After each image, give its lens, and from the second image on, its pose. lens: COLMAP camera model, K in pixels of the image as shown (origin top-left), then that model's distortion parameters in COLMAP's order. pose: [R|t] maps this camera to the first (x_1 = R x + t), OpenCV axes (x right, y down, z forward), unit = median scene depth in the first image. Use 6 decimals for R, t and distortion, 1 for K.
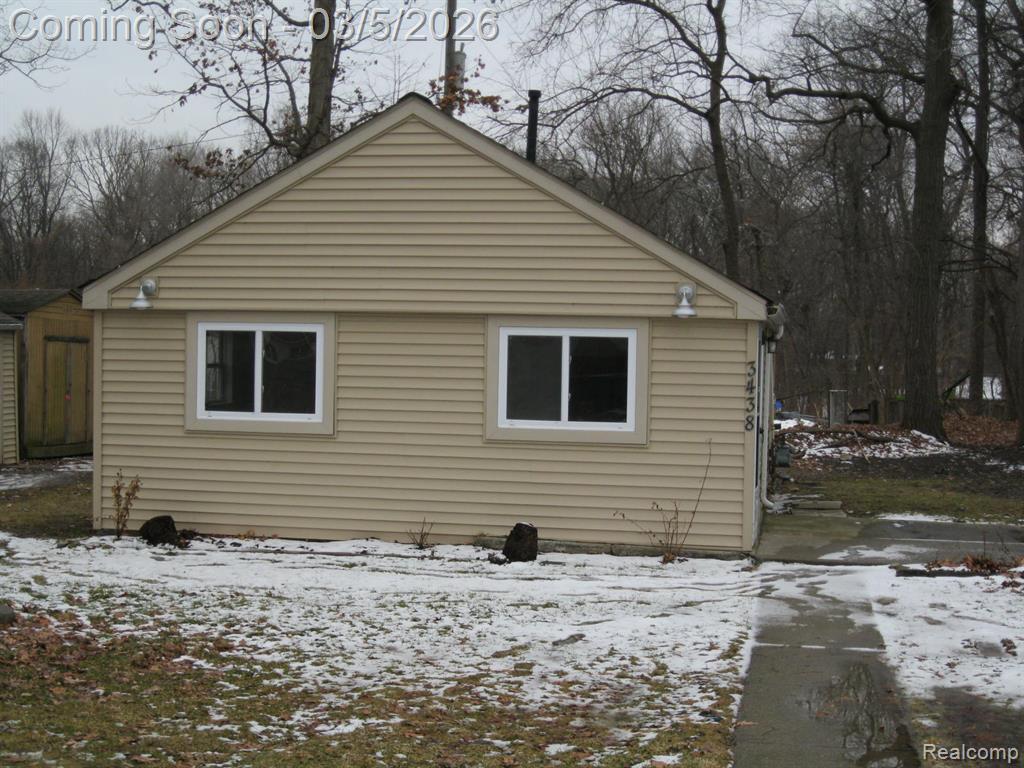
lens RADIAL K [[1584.0, 0, 517.3], [0, 1584.0, 382.7], [0, 0, 1]] dist [-0.125141, 0.000000]
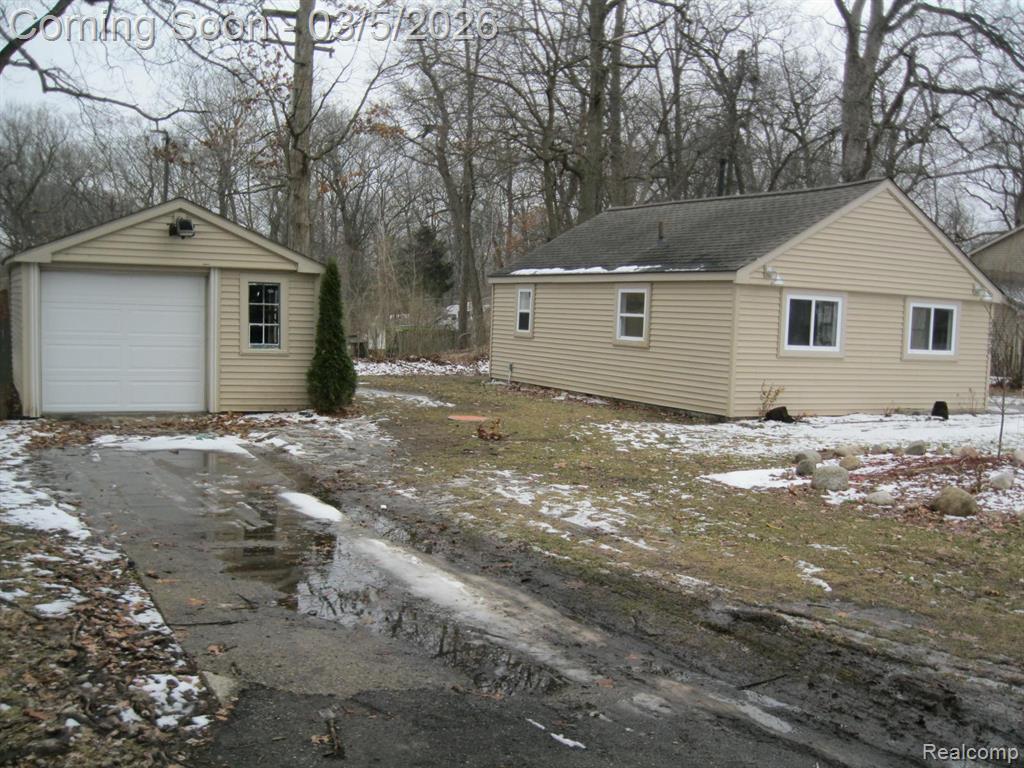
lens RADIAL K [[1068.0, 0, 532.3], [0, 1068.0, 396.2], [0, 0, 1]] dist [-0.095205, 0.000000]
pose [[0.758957, -0.041142, 0.649840, -1.190770], [-0.023778, 0.995585, 0.090802, -0.025950], [-0.650707, -0.084367, 0.754627, 0.302481]]
